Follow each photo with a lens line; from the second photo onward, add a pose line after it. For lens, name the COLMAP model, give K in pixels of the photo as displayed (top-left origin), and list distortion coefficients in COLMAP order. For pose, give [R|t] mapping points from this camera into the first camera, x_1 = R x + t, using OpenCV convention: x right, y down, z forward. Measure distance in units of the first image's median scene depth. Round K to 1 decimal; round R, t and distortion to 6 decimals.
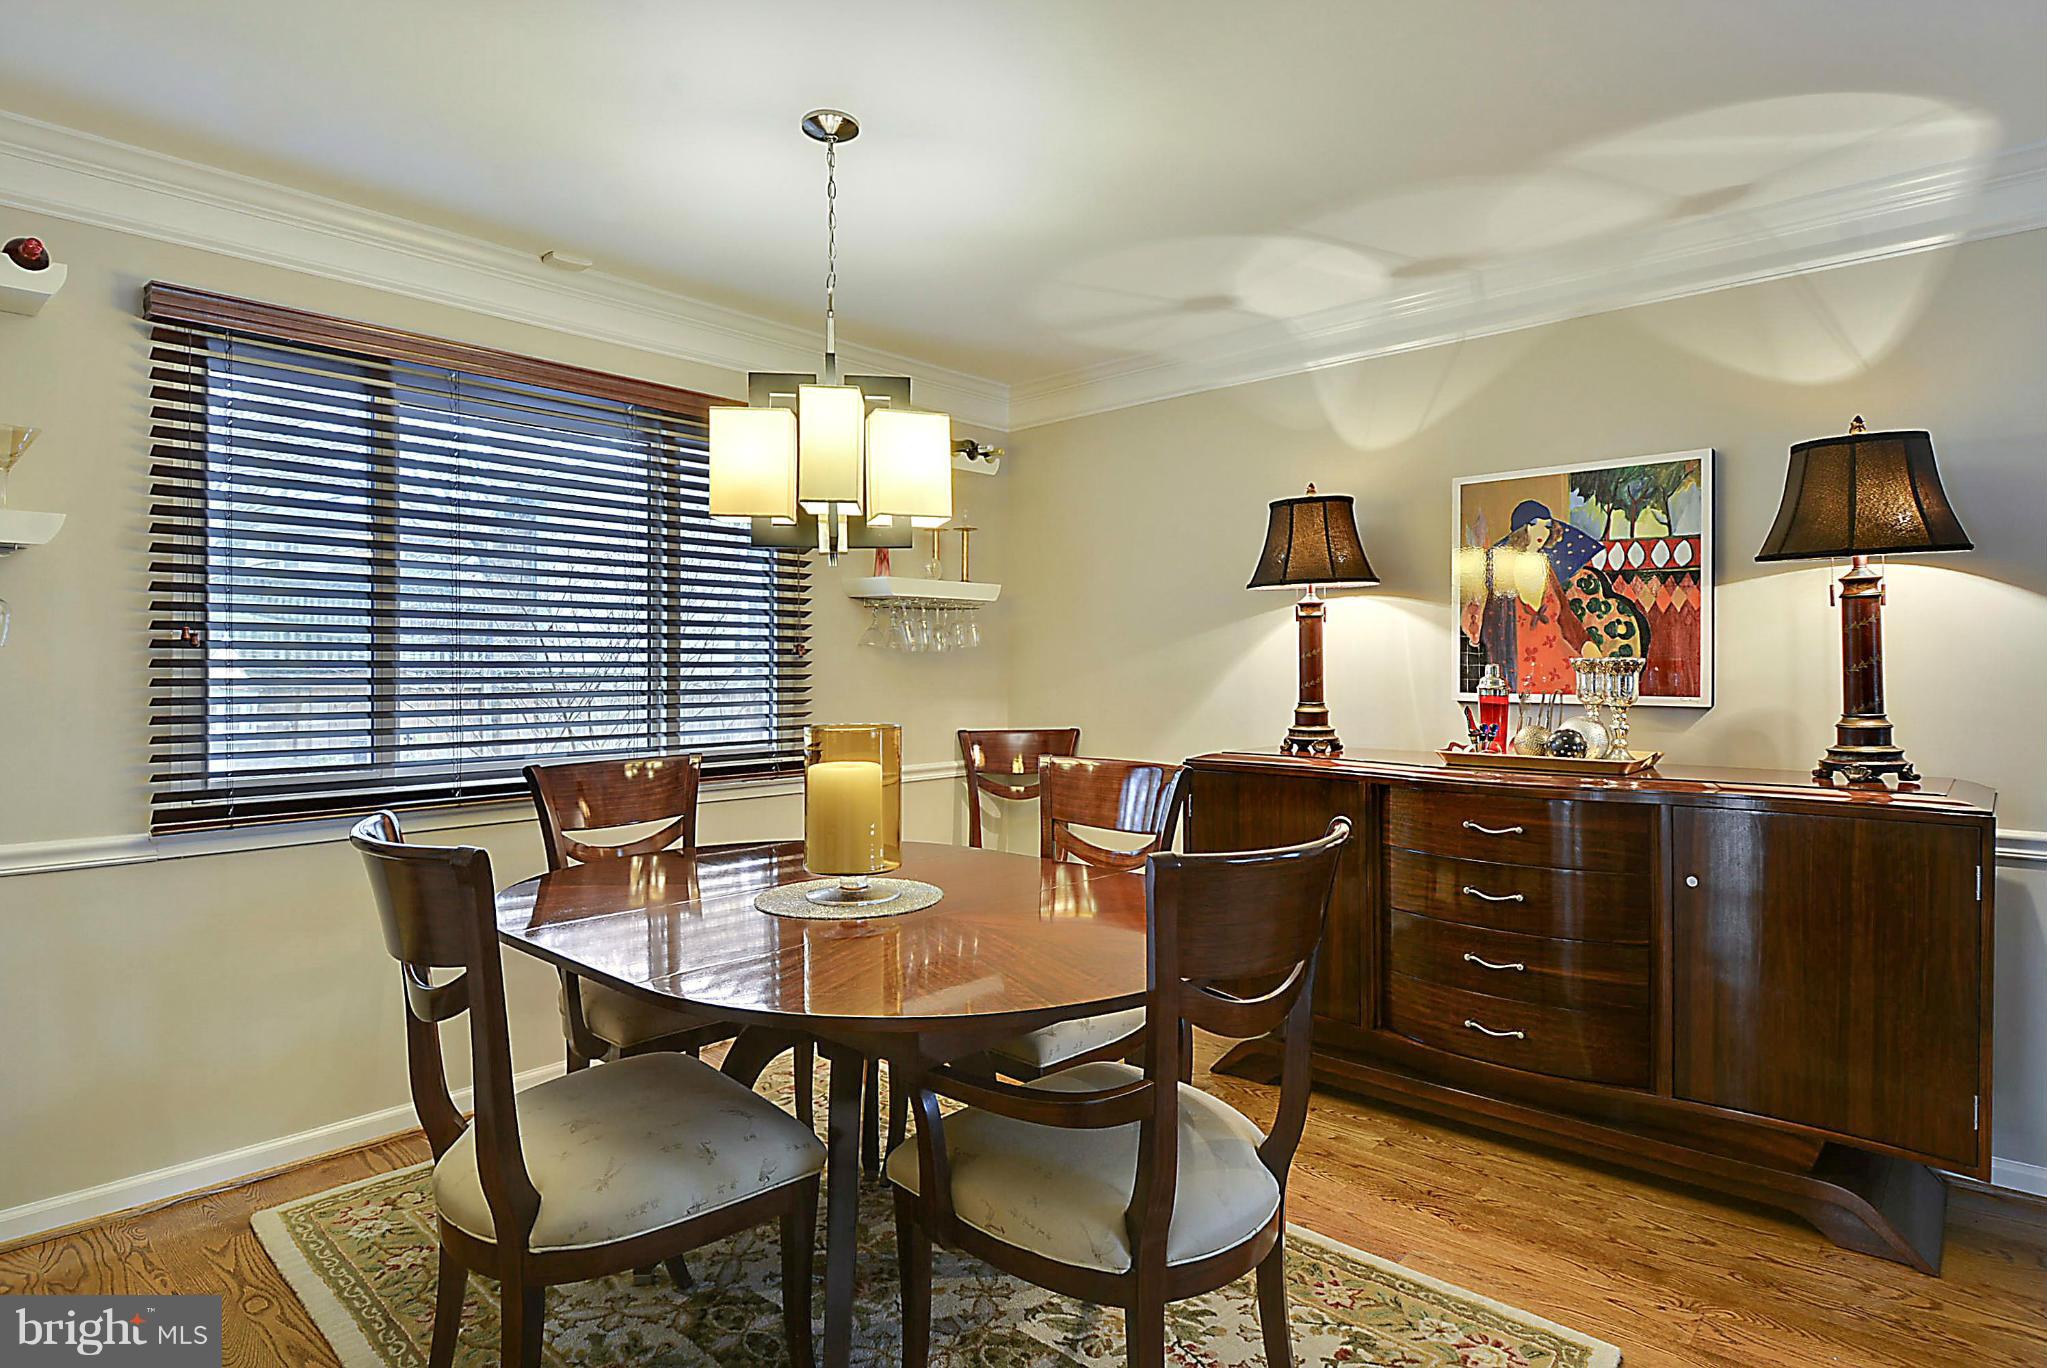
lens RADIAL K [[1080.3, 0, 980.3], [0, 1080.3, 664.3], [0, 0, 1]] dist [-0.005673, -0.000105]
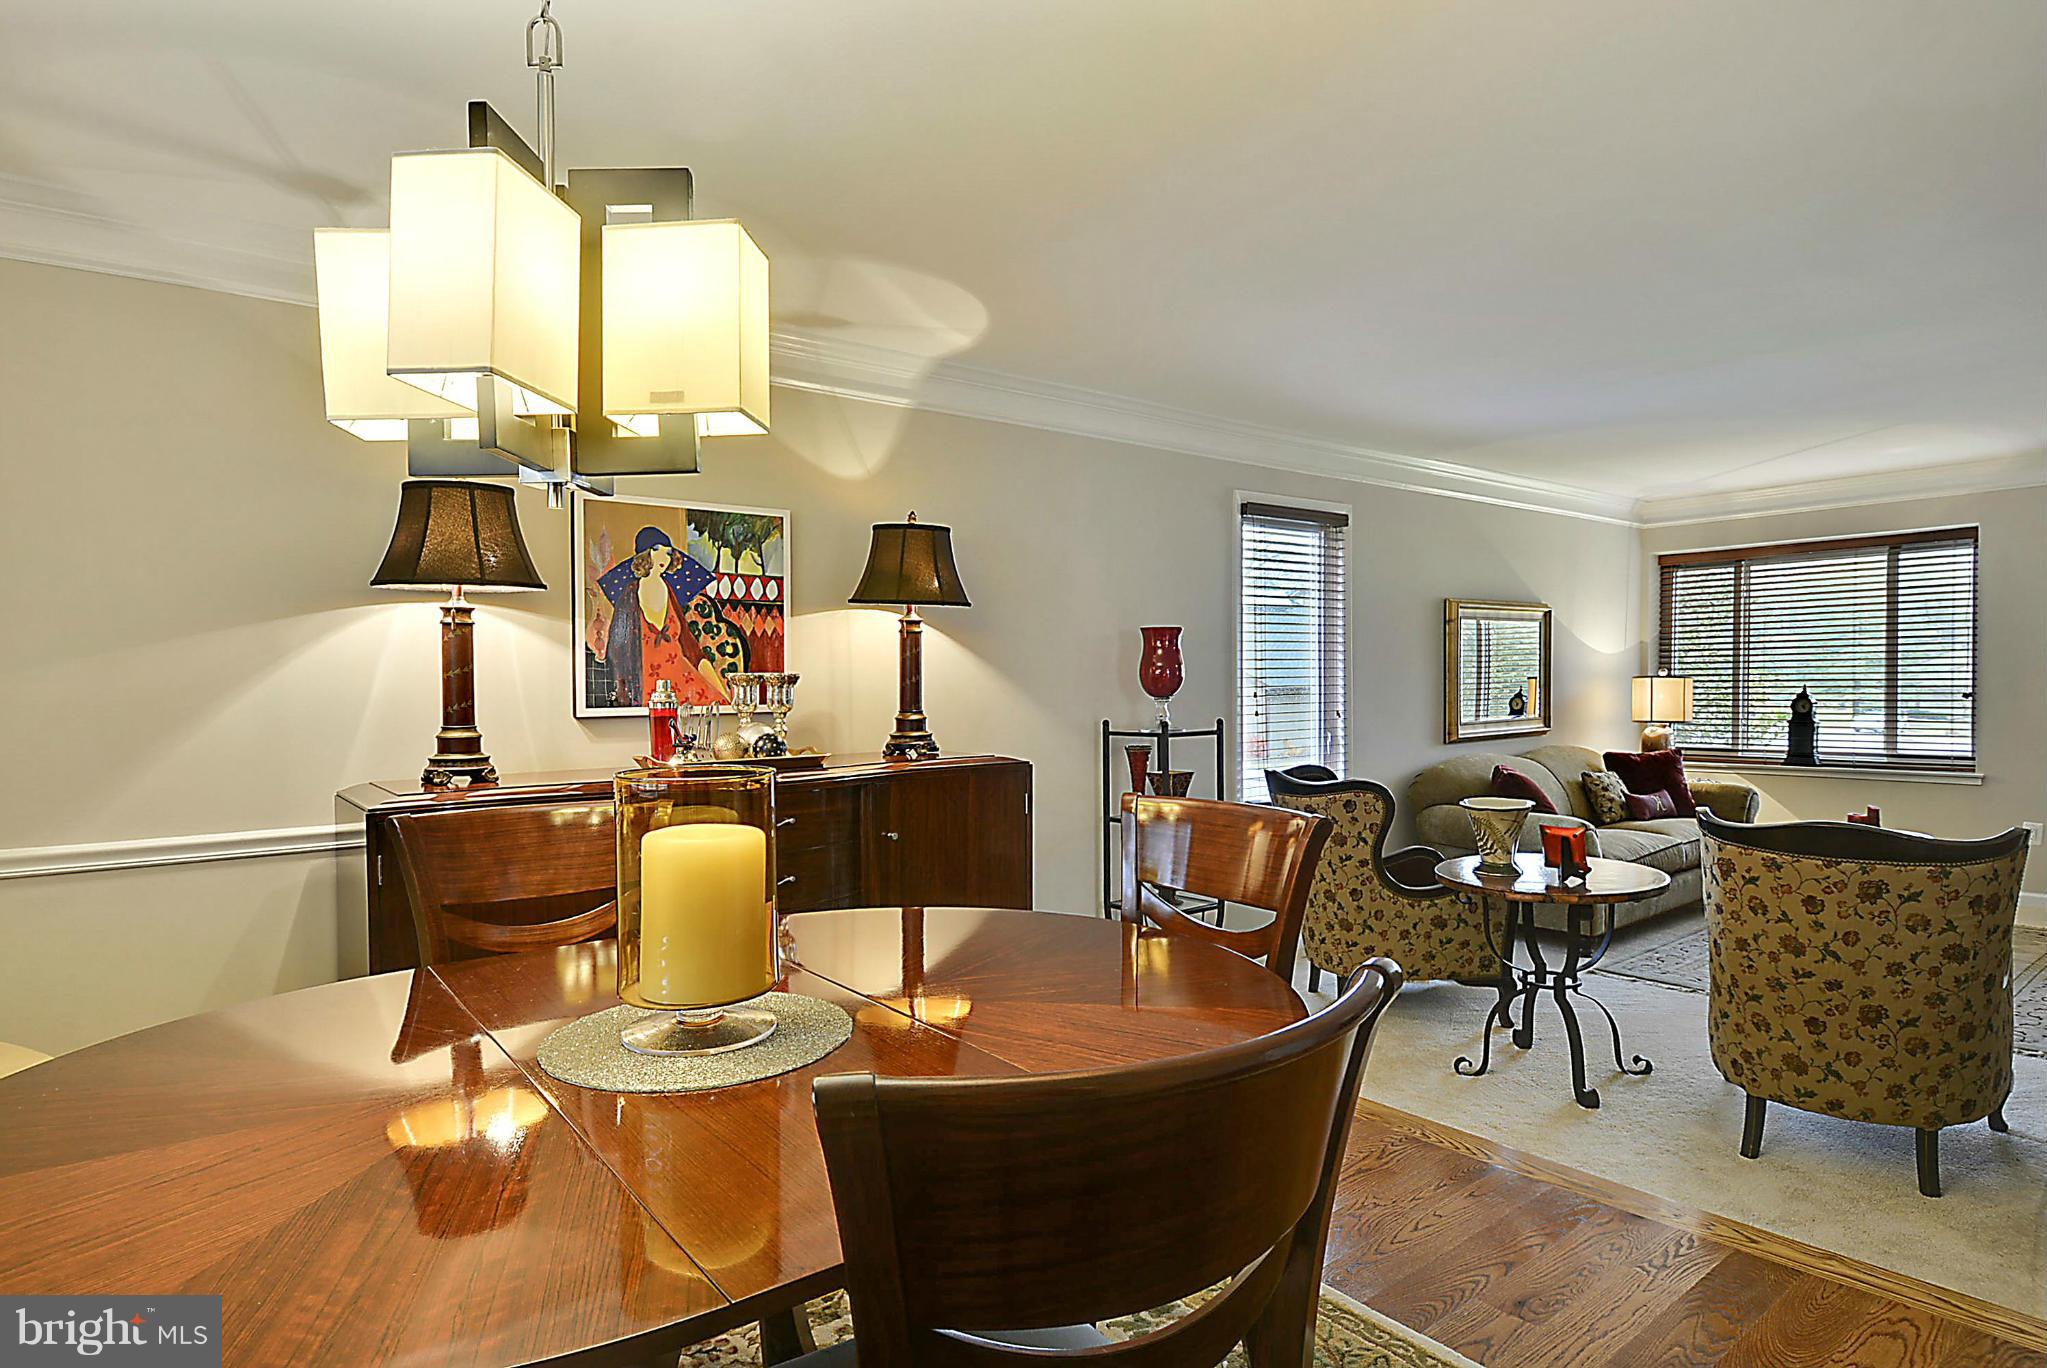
lens RADIAL K [[1080.3, 0, 1027.9], [0, 1080.3, 720.6], [0, 0, 1]] dist [-0.005673, -0.000105]
pose [[0.168018, -0.039472, 0.984993, -0.525474], [0.008565, 0.999219, 0.038581, 0.002758], [-0.985747, 0.001954, 0.168225, 0.478468]]
